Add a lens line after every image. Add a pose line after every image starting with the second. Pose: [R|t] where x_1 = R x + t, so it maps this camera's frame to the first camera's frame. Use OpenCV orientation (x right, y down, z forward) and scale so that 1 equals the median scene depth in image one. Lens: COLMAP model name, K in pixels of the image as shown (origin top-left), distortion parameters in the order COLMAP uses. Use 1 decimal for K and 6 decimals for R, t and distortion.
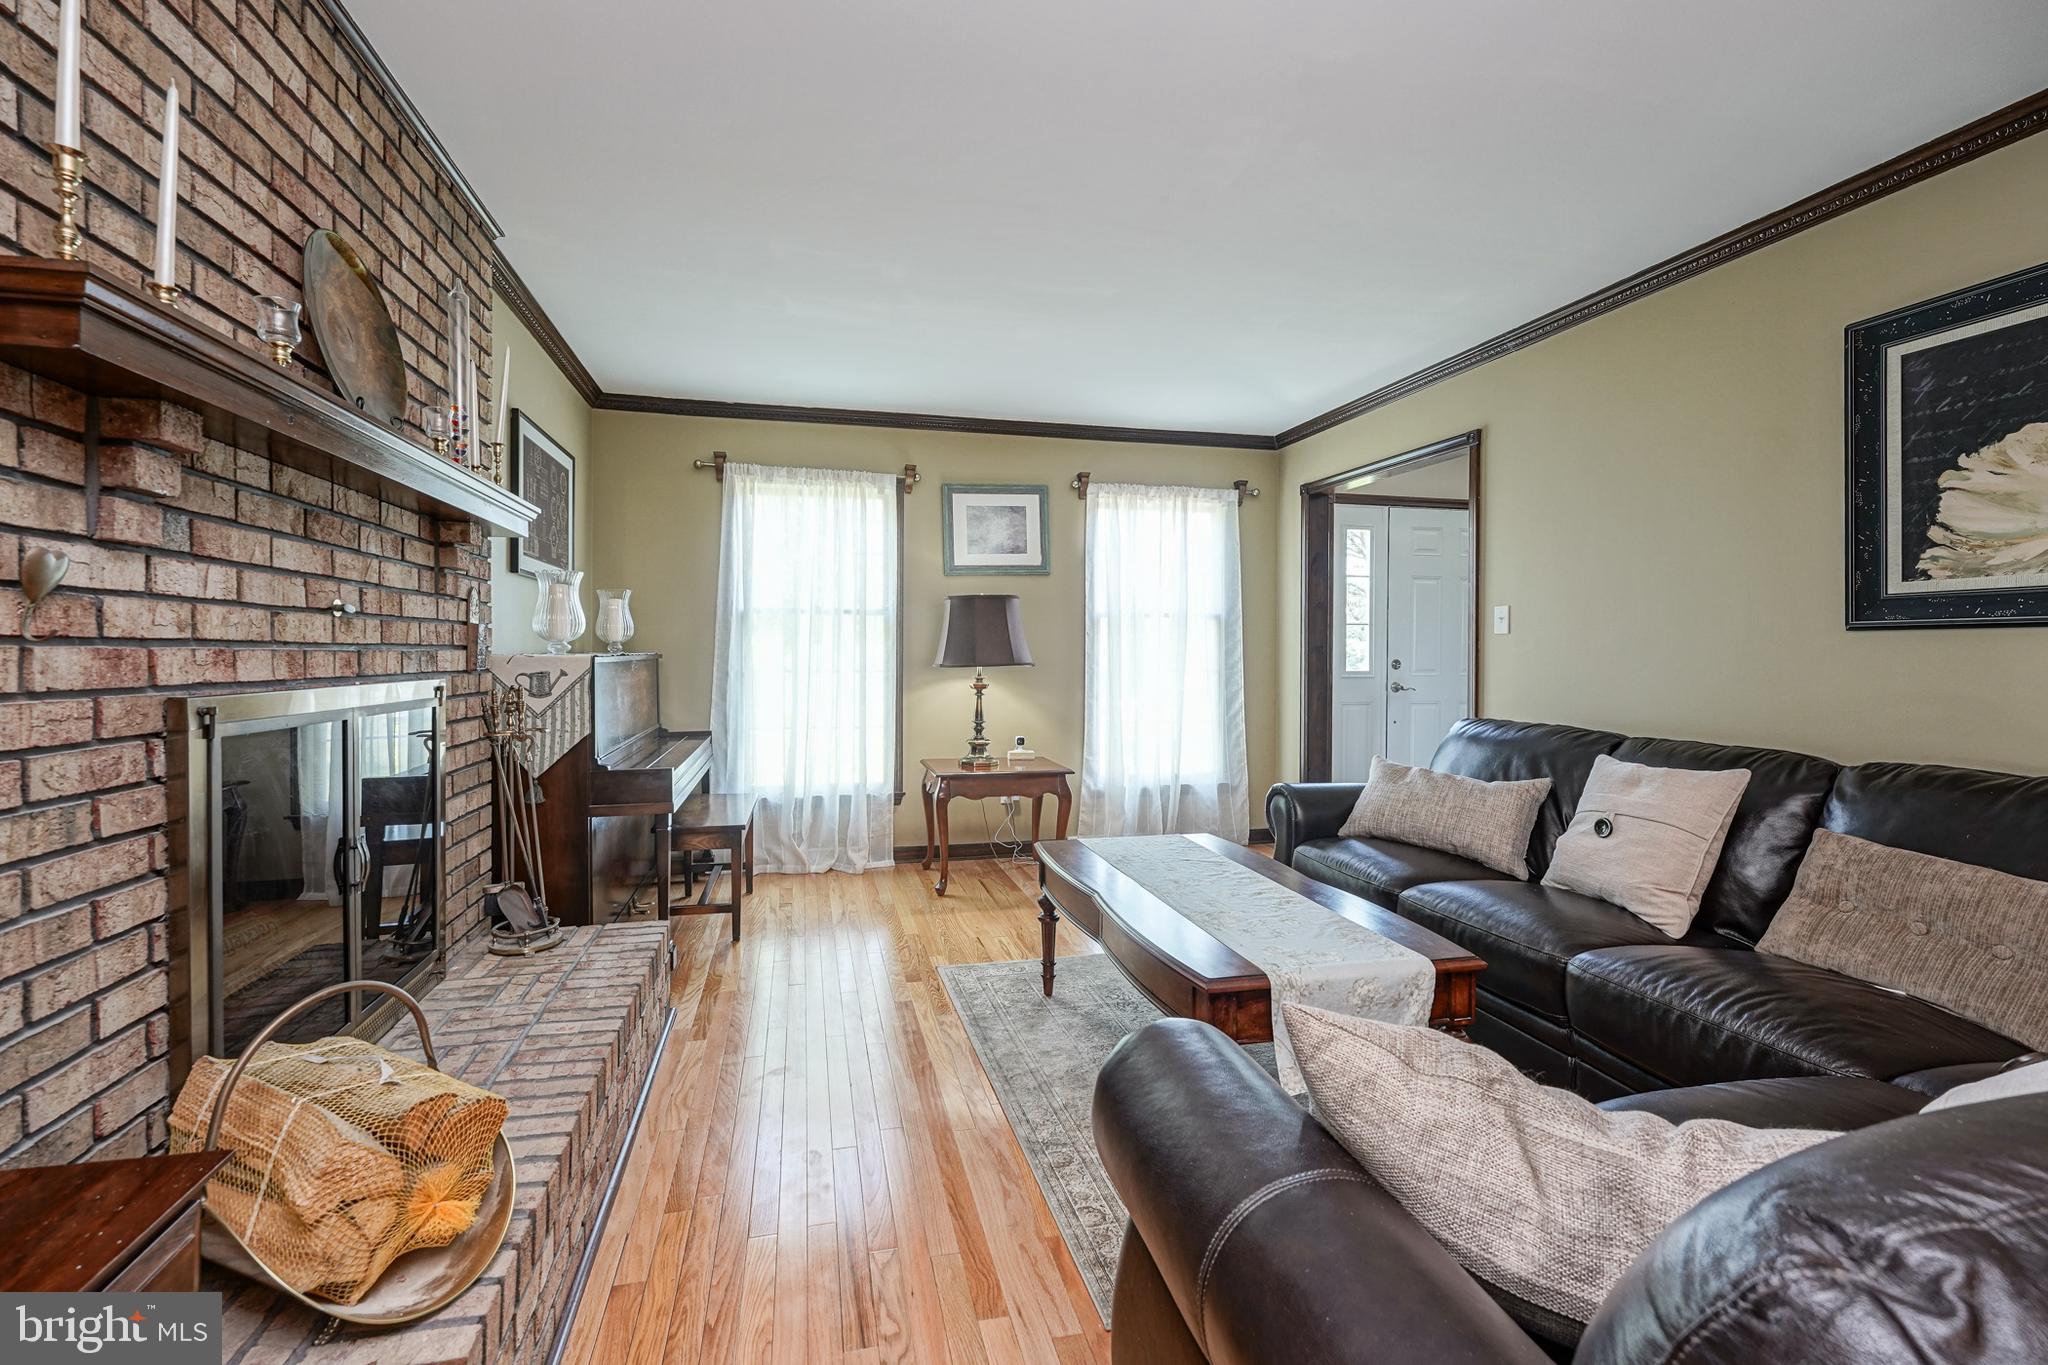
lens RADIAL K [[845.5, 0, 975.1], [0, 845.5, 675.0], [0, 0, 1]] dist [-0.000300, 0.000166]
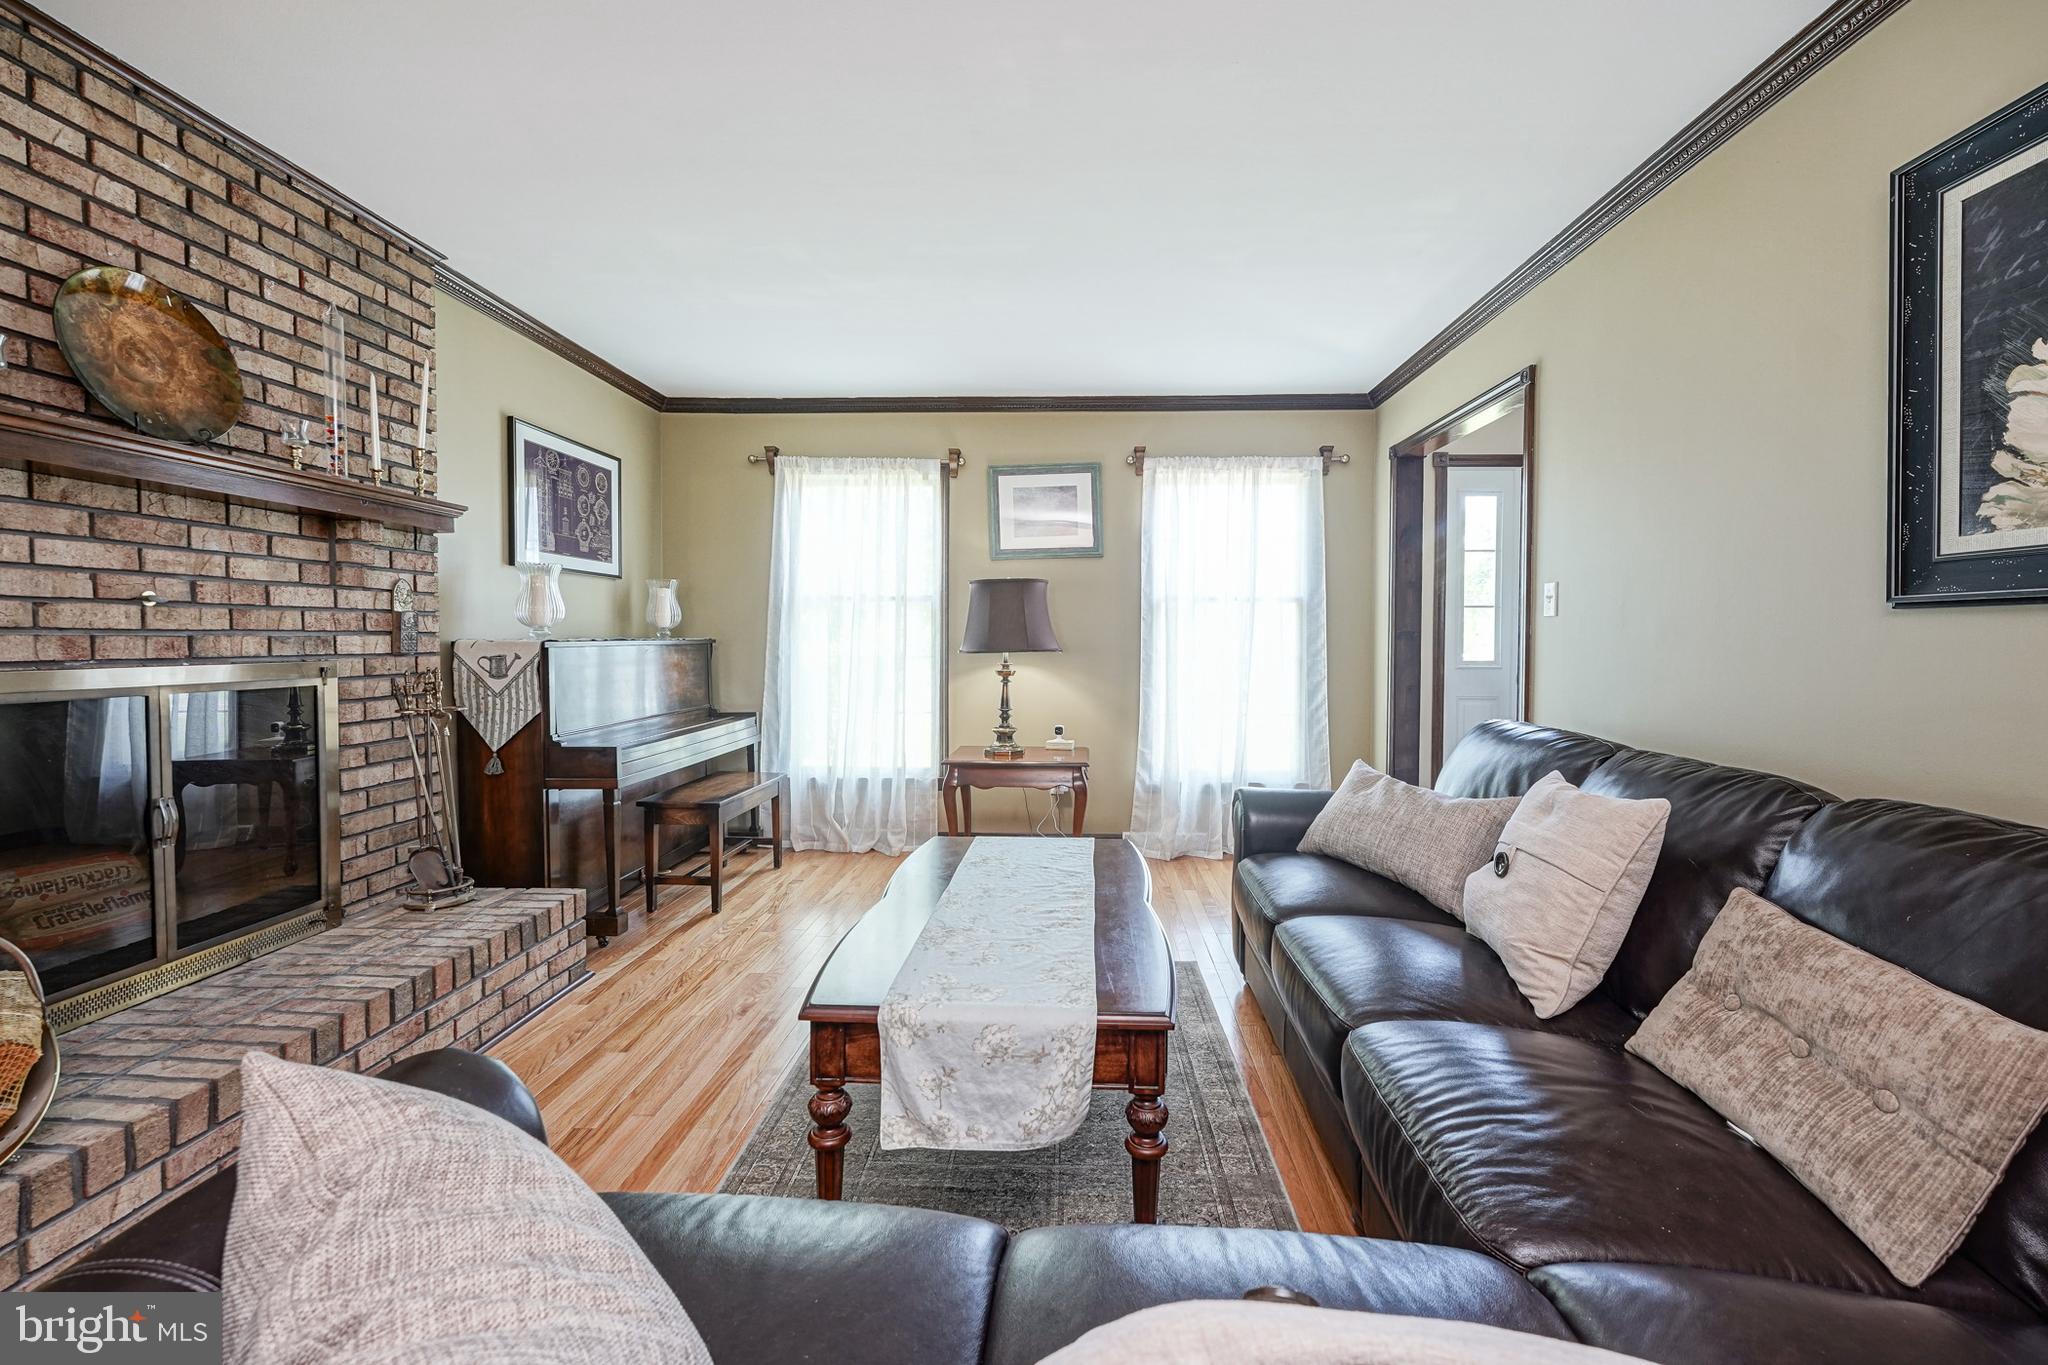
lens RADIAL K [[828.3, 0, 1038.8], [0, 828.3, 674.1], [0, 0, 1]] dist [-0.000861, -0.000296]
pose [[0.968045, 0.012283, -0.250477, 0.298872], [-0.008233, 0.999818, 0.017213, -0.002460], [0.250643, -0.014601, 0.967969, 0.091228]]
